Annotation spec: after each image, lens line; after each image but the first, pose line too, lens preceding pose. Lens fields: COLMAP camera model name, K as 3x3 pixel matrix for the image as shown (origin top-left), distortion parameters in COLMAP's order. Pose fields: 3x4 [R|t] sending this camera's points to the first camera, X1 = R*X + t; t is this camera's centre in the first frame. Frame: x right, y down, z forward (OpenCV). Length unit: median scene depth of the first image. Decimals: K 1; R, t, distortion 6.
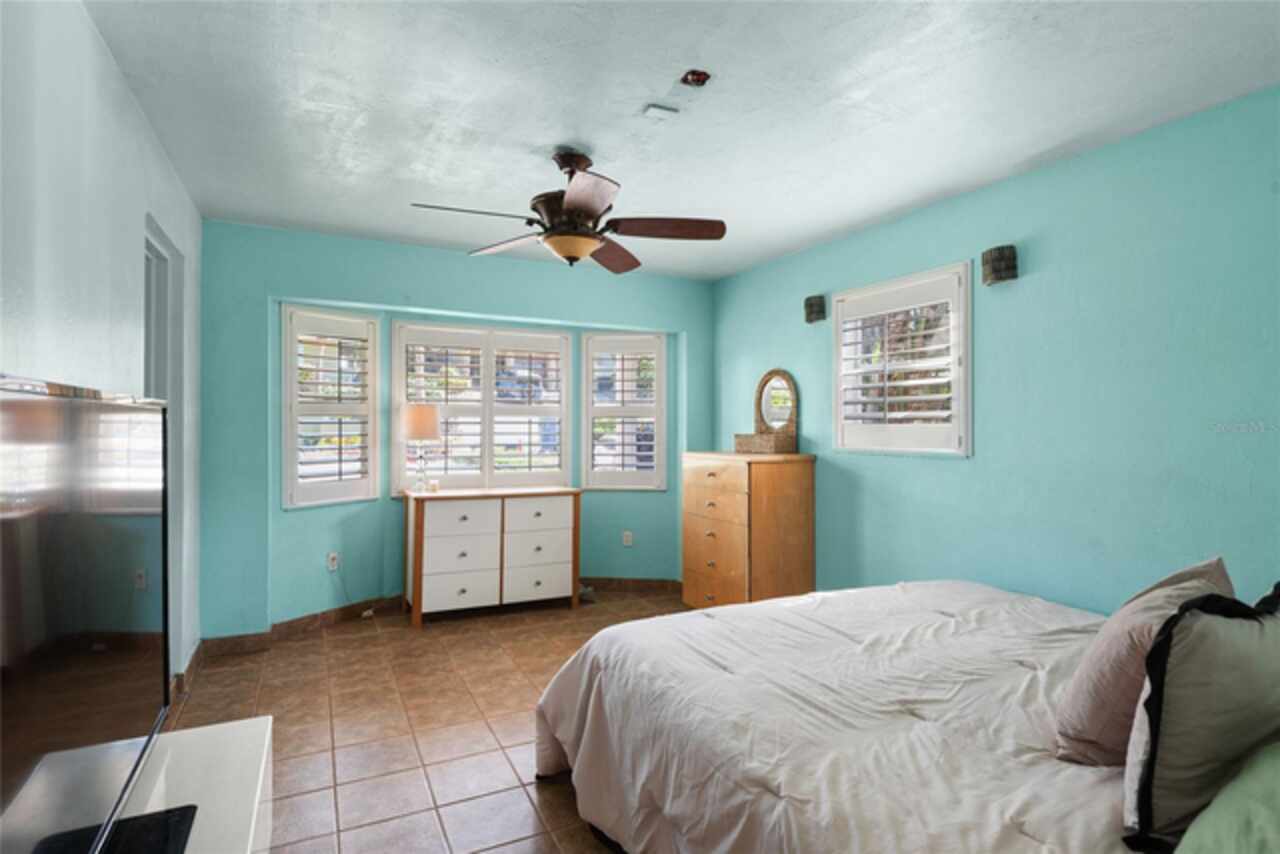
lens RADIAL K [[708.4, 0, 643.3], [0, 708.4, 426.8], [0, 0, 1]] dist [-0.002232, -0.001605]
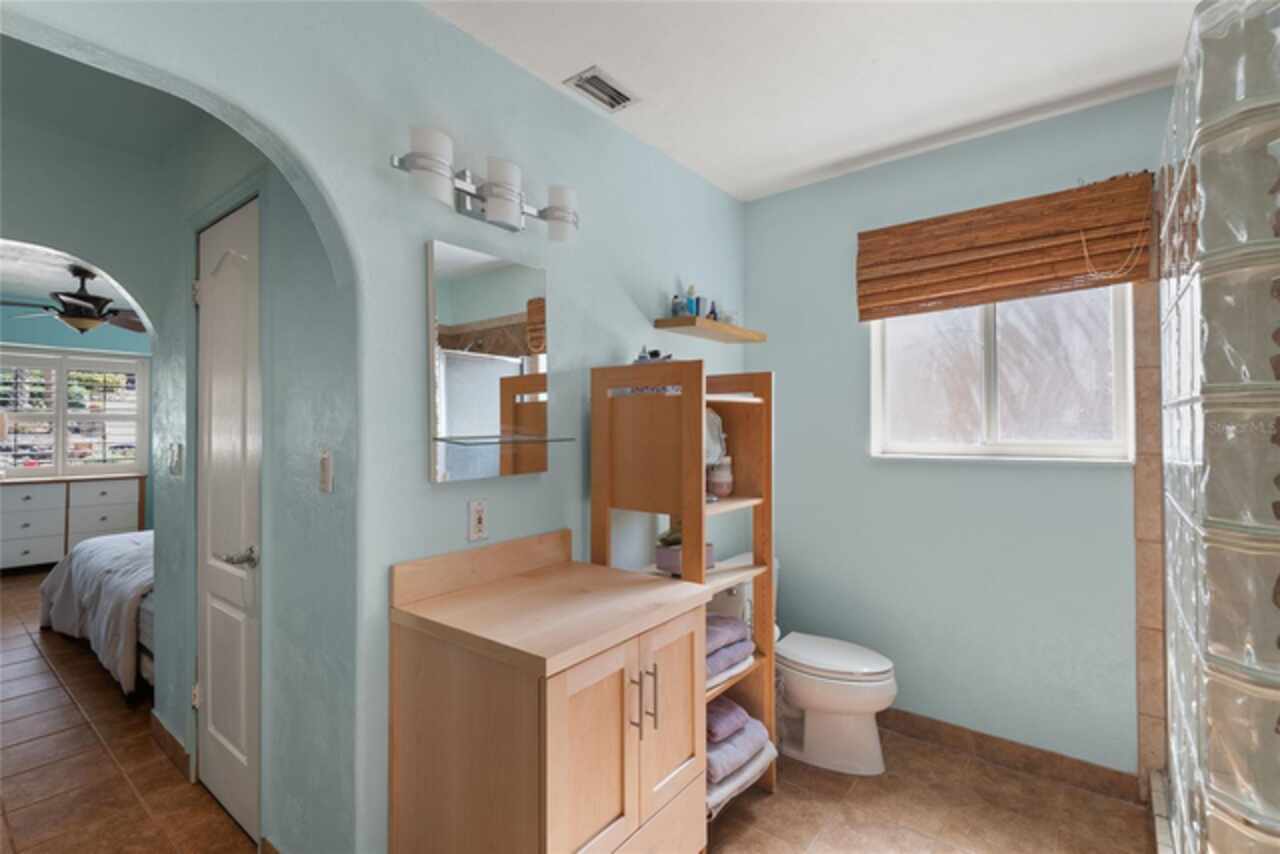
lens RADIAL K [[599.4, 0, 637.3], [0, 599.4, 421.7], [0, 0, 1]] dist [-0.003373, -0.000506]
pose [[0.894001, -0.000854, 0.448064, 0.267077], [0.004147, 0.999971, -0.006368, -0.003398], [-0.448046, 0.007551, 0.893979, -0.516420]]
